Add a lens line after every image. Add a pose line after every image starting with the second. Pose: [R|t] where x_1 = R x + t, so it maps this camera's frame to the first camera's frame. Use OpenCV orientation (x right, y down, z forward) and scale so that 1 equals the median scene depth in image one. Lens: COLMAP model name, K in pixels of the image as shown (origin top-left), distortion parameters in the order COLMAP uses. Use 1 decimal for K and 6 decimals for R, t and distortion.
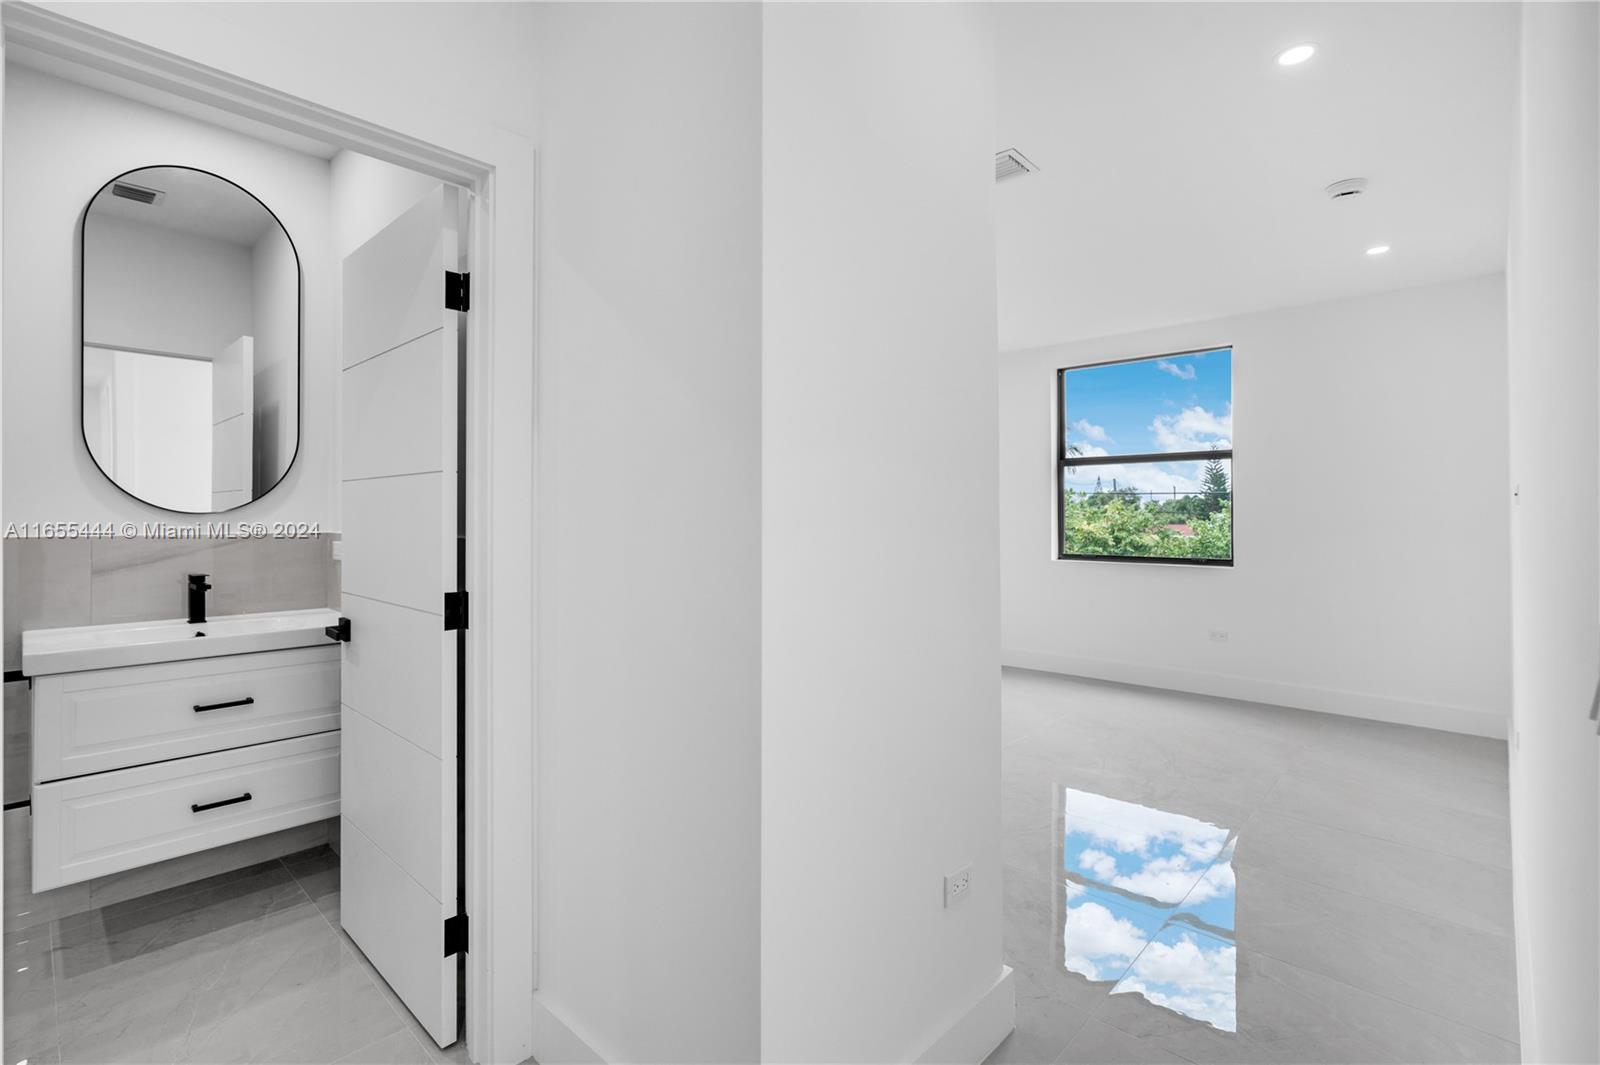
lens RADIAL K [[723.4, 0, 794.5], [0, 723.4, 518.9], [0, 0, 1]] dist [0.001880, 0.000862]
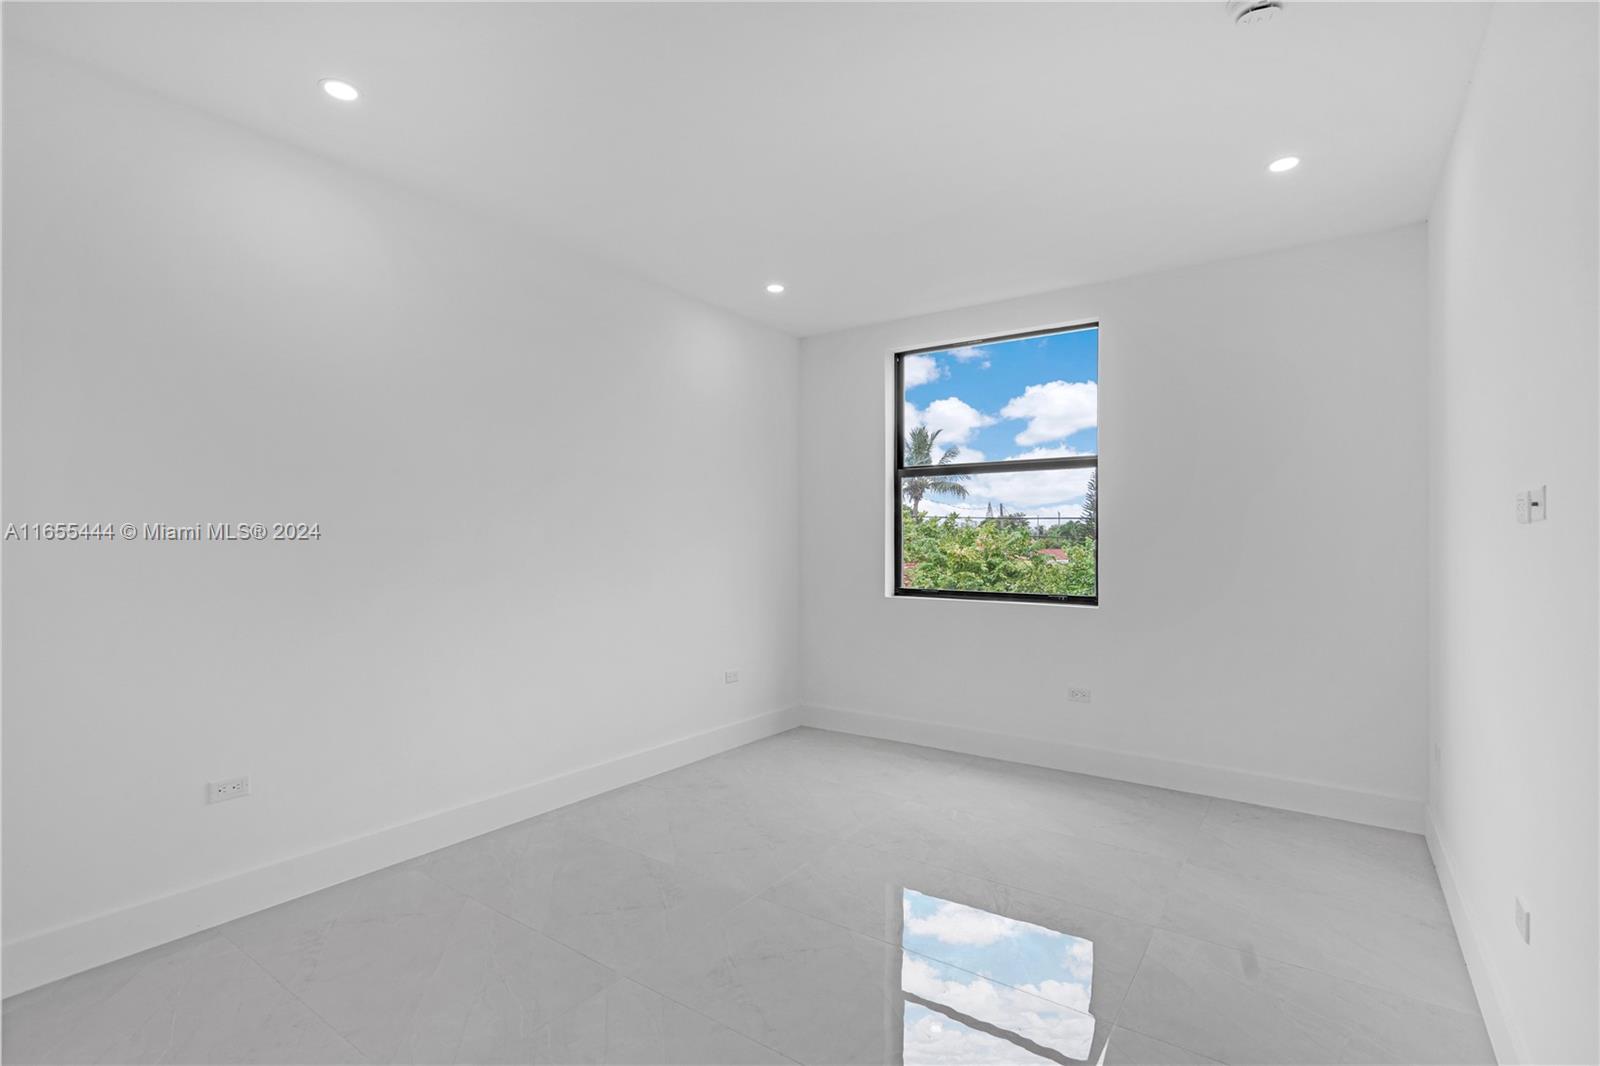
lens RADIAL K [[744.7, 0, 800.0], [0, 744.7, 533.0], [0, 0, 1]] dist [-0.002124, -0.000873]
pose [[0.988814, 0.006005, 0.149035, 0.141551], [-0.004340, 0.999925, -0.011495, -0.001876], [-0.149093, 0.010719, 0.988765, 0.216892]]
